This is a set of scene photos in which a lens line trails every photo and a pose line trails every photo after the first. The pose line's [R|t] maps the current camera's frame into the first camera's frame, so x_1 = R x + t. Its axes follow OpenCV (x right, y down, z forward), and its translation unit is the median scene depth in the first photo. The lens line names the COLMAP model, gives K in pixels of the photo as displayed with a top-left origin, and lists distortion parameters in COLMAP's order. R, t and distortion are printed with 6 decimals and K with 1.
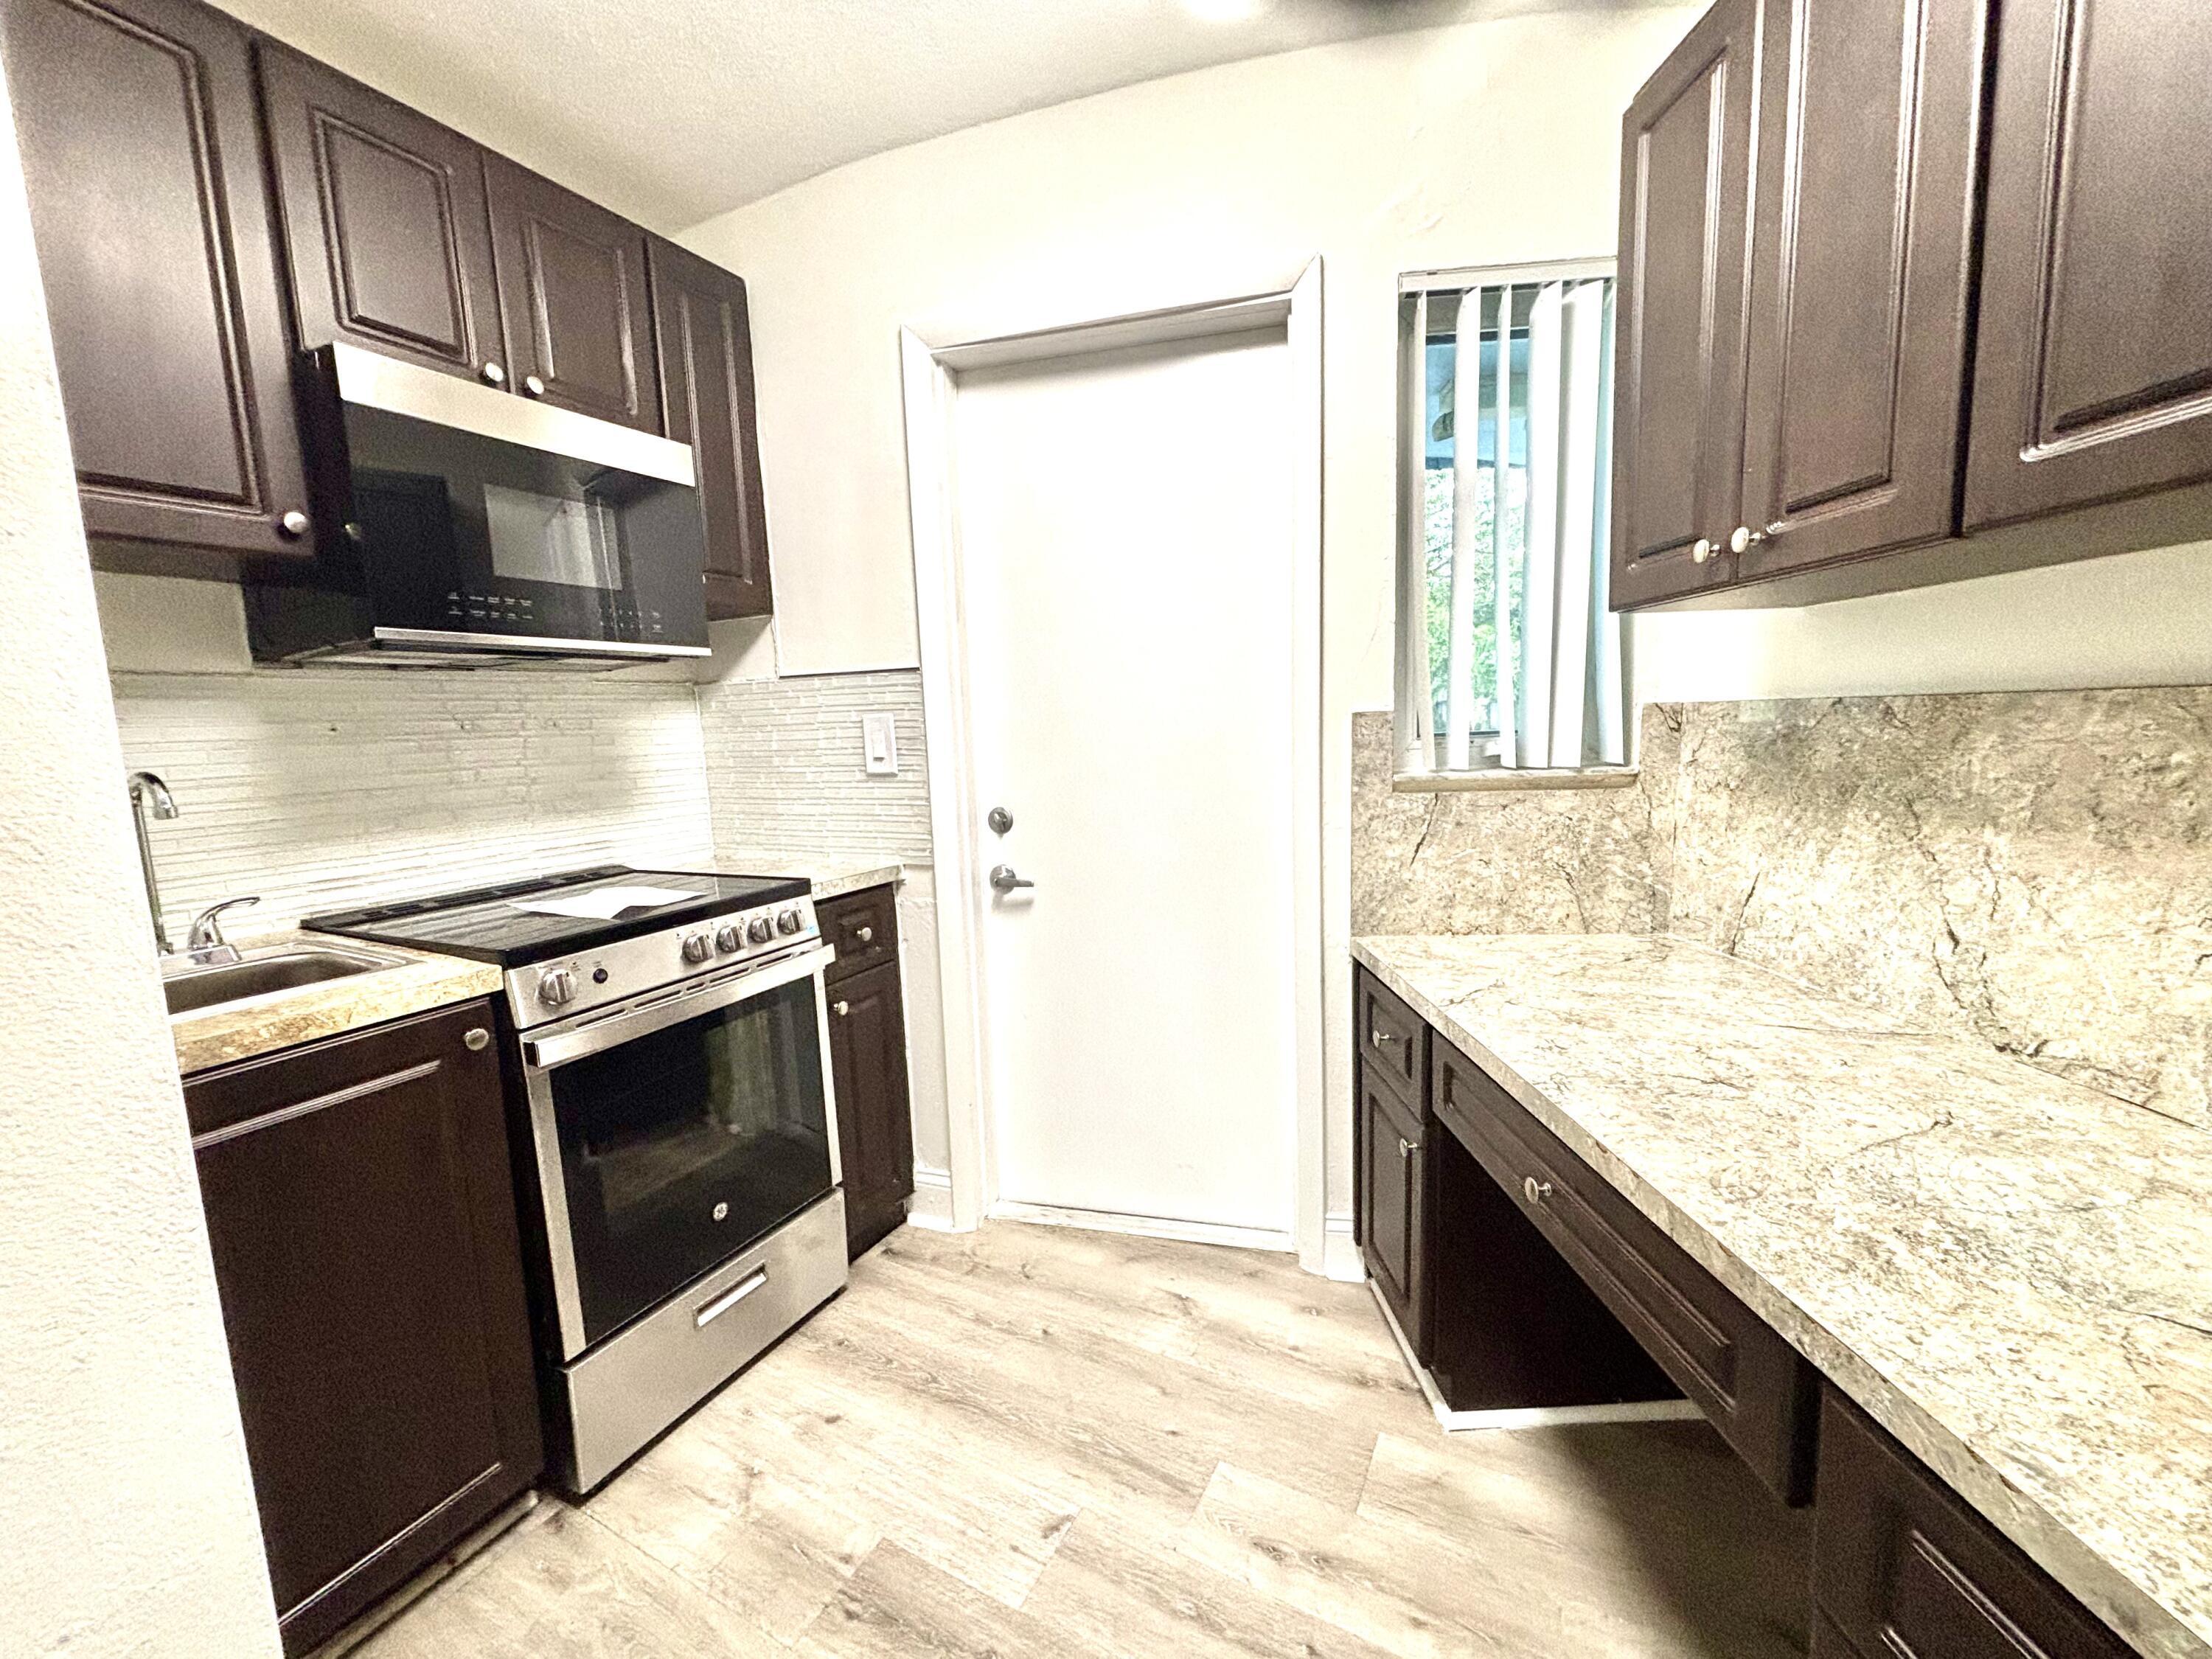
lens RADIAL K [[872.1, 0, 1106.0], [0, 872.1, 829.5], [0, 0, 1]] dist [0.000900, -0.000318]
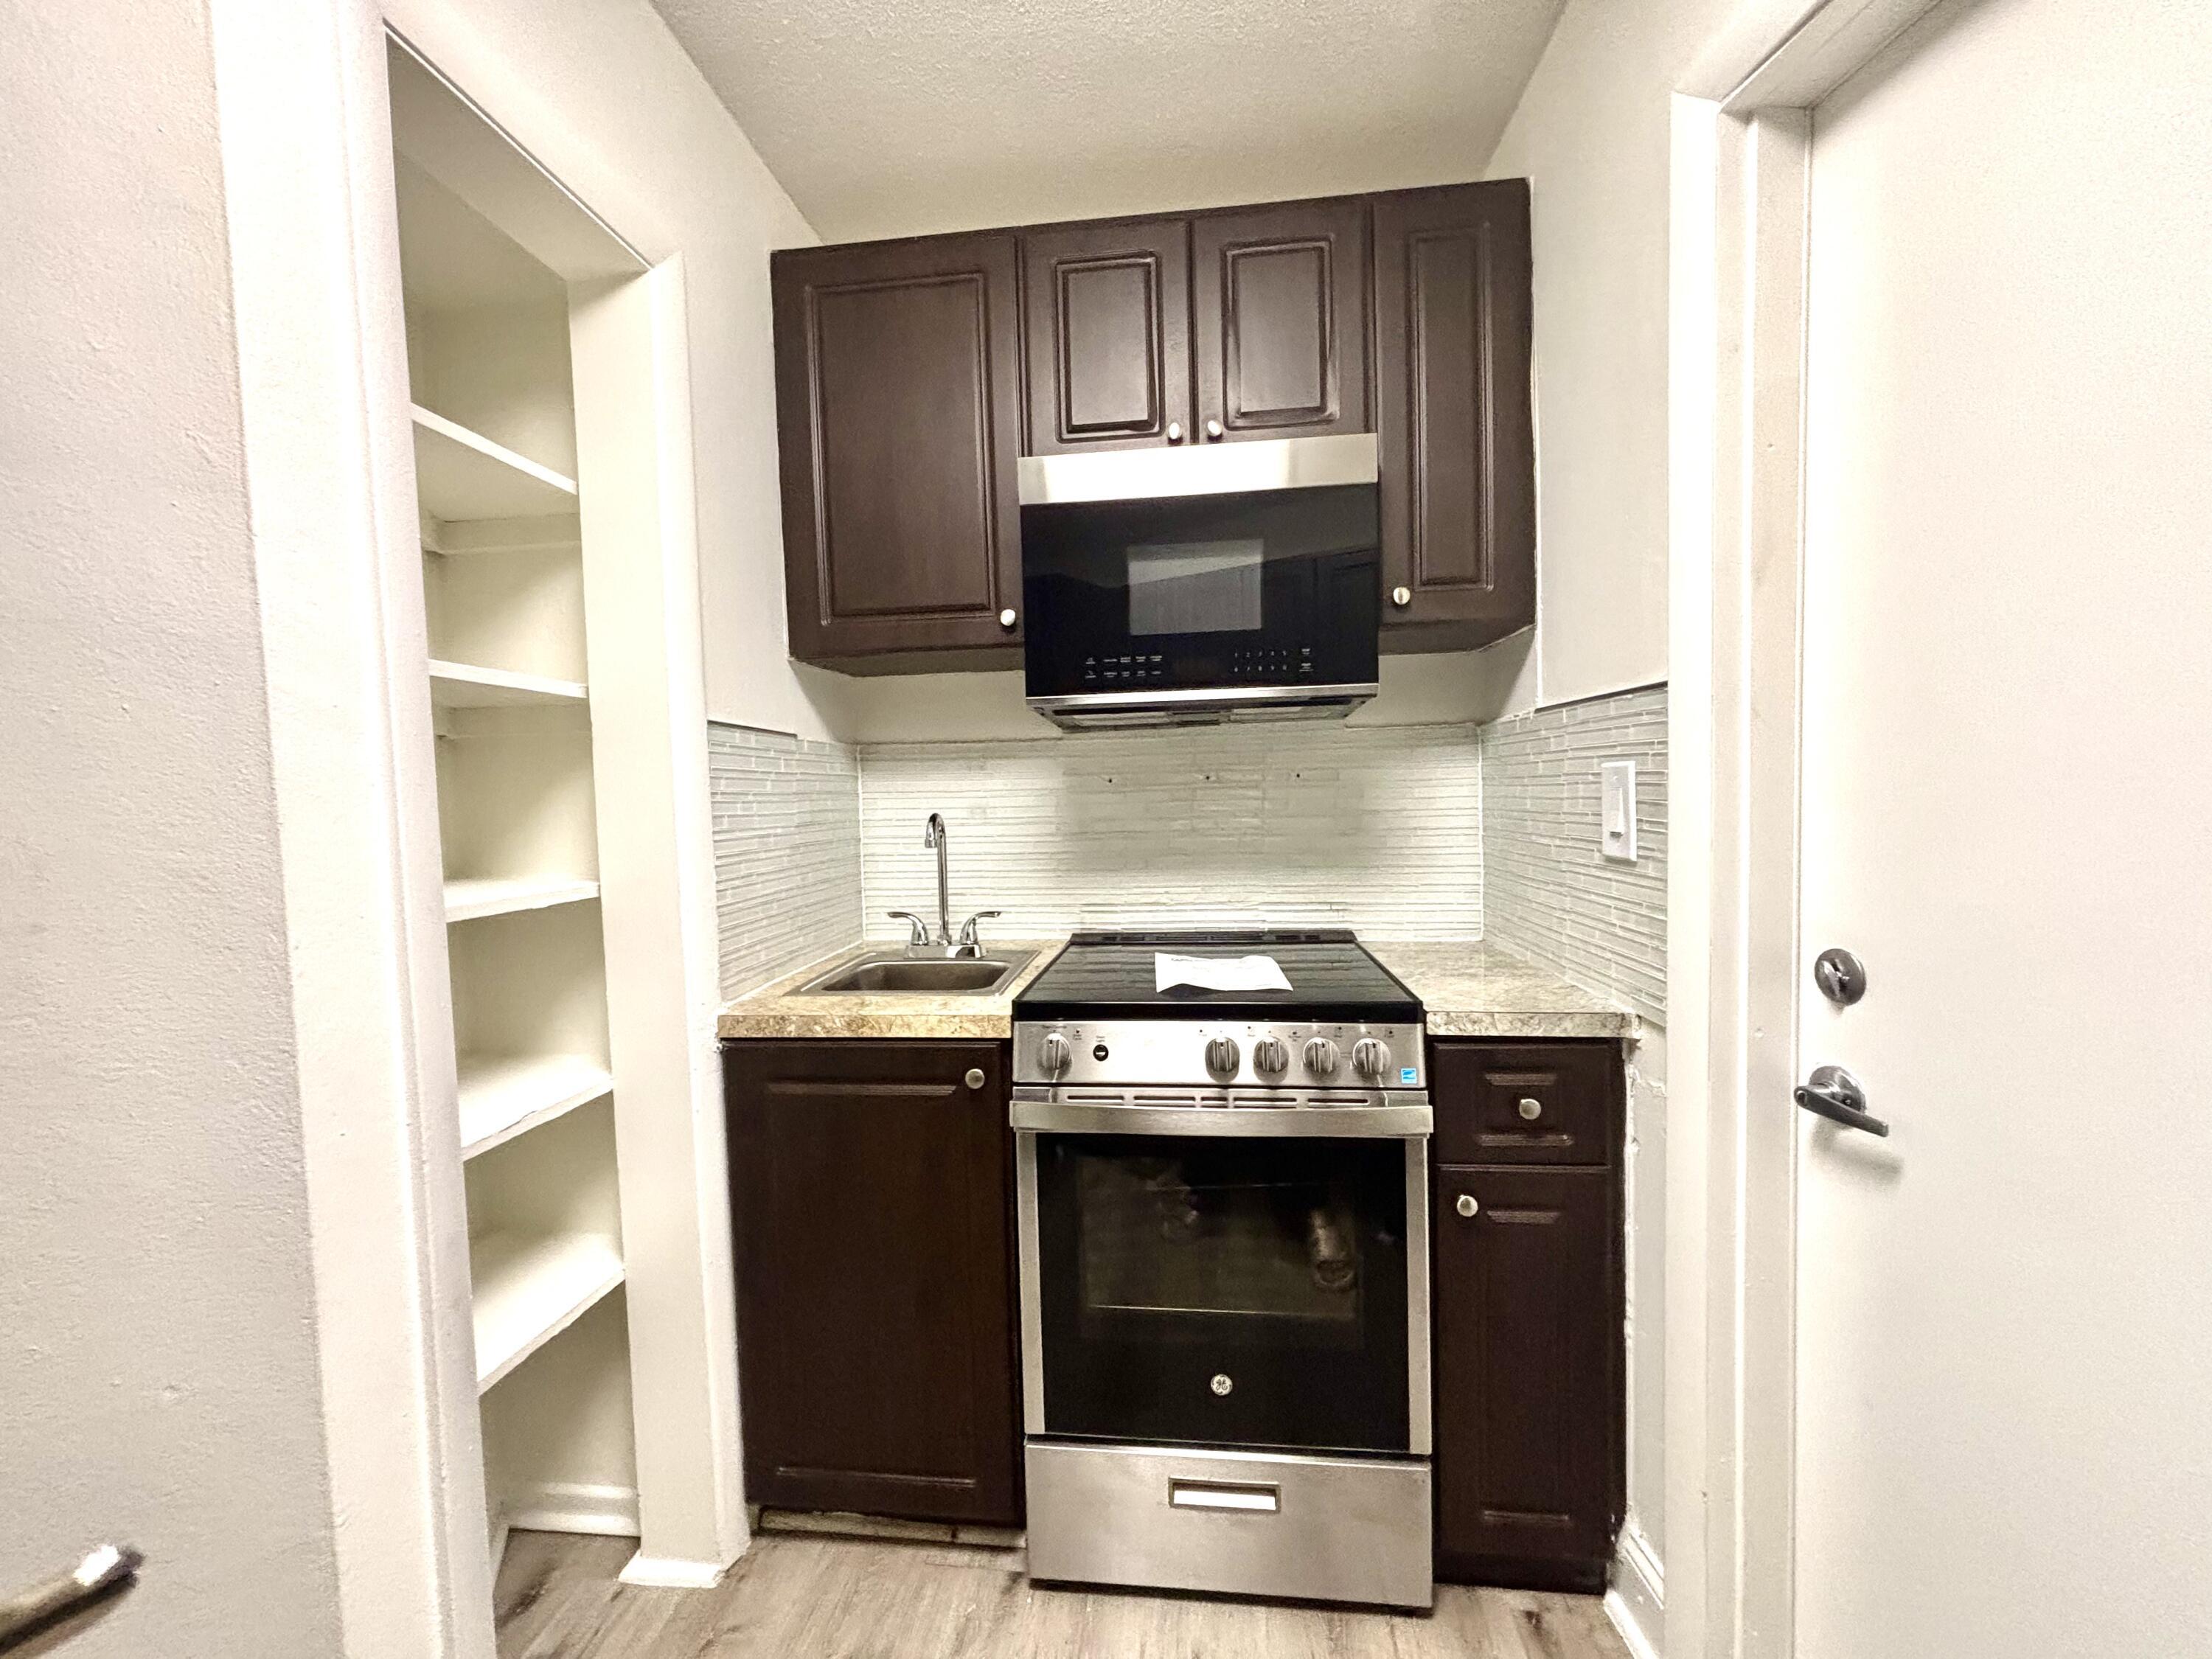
lens RADIAL K [[872.1, 0, 1106.0], [0, 872.1, 829.5], [0, 0, 1]] dist [0.000900, -0.000318]
pose [[0.361520, 0.067614, -0.929909, 0.272162], [-0.103579, 0.994106, 0.032013, -0.100110], [0.926593, 0.084746, 0.366393, 0.652753]]
